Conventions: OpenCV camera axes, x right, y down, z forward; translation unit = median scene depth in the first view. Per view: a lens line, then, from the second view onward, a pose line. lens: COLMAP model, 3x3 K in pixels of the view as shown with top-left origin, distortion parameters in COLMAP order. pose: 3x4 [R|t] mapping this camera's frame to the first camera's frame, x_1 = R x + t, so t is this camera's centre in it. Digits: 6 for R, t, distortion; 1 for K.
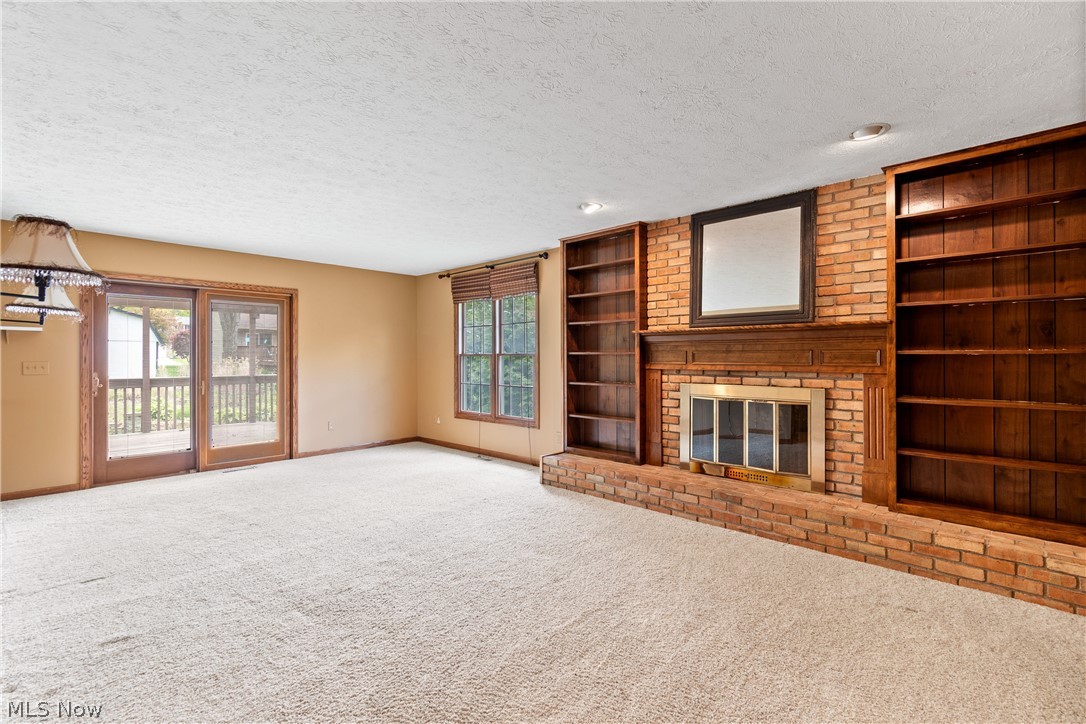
lens RADIAL K [[490.9, 0, 537.2], [0, 490.9, 355.5], [0, 0, 1]] dist [0.002934, -0.000364]
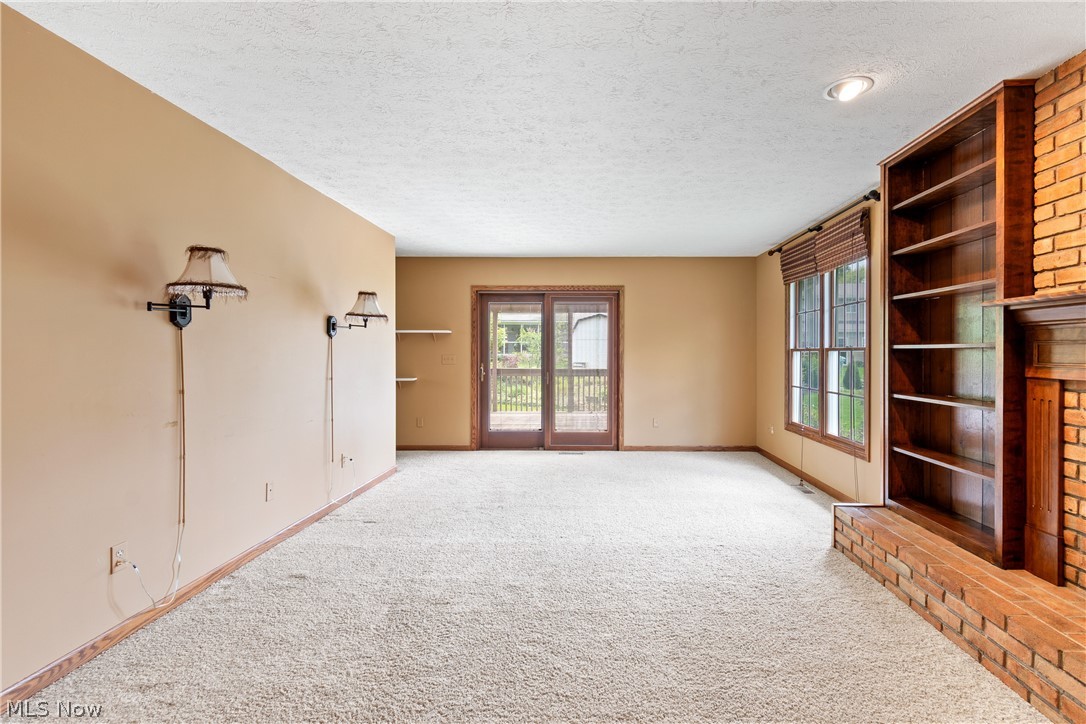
lens RADIAL K [[490.9, 0, 566.1], [0, 490.9, 355.1], [0, 0, 1]] dist [0.002934, -0.000364]
pose [[0.684064, 0.006995, -0.729388, 0.266233], [-0.001001, 0.999962, 0.008651, 0.001345], [0.729421, -0.005188, 0.684045, 0.326453]]
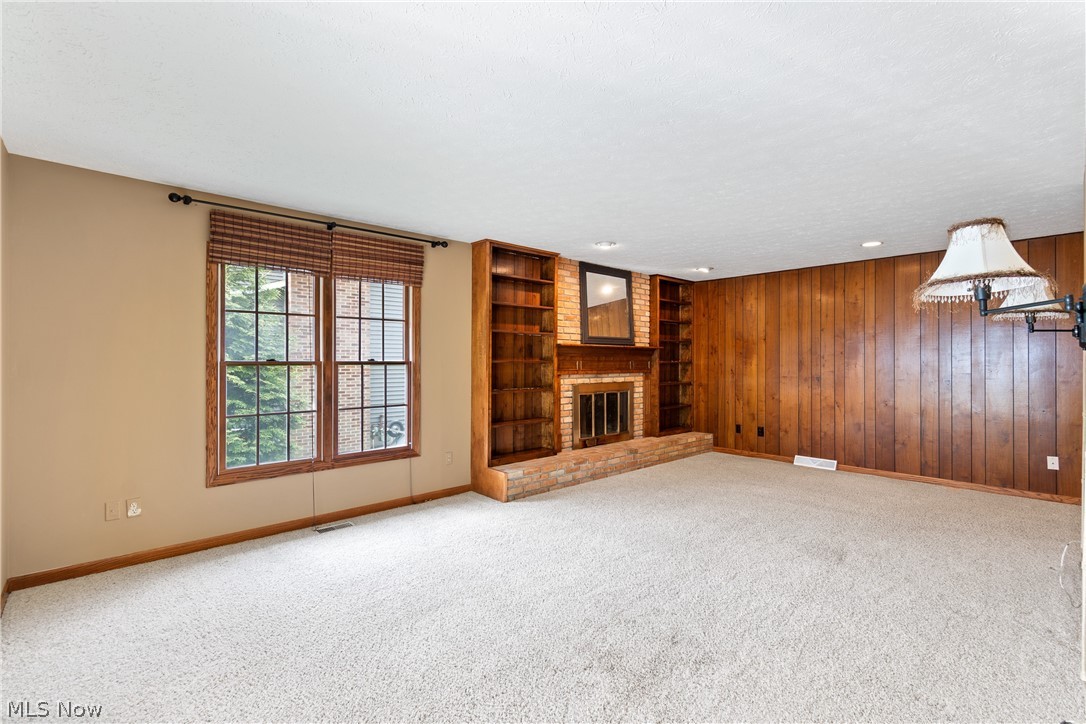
lens RADIAL K [[490.9, 0, 548.9], [0, 490.9, 364.1], [0, 0, 1]] dist [0.002934, -0.000364]
pose [[0.061084, -0.001229, 0.998132, -0.992568], [0.001047, 0.999999, 0.001167, -0.000656], [-0.998132, 0.000974, 0.061085, 0.940019]]
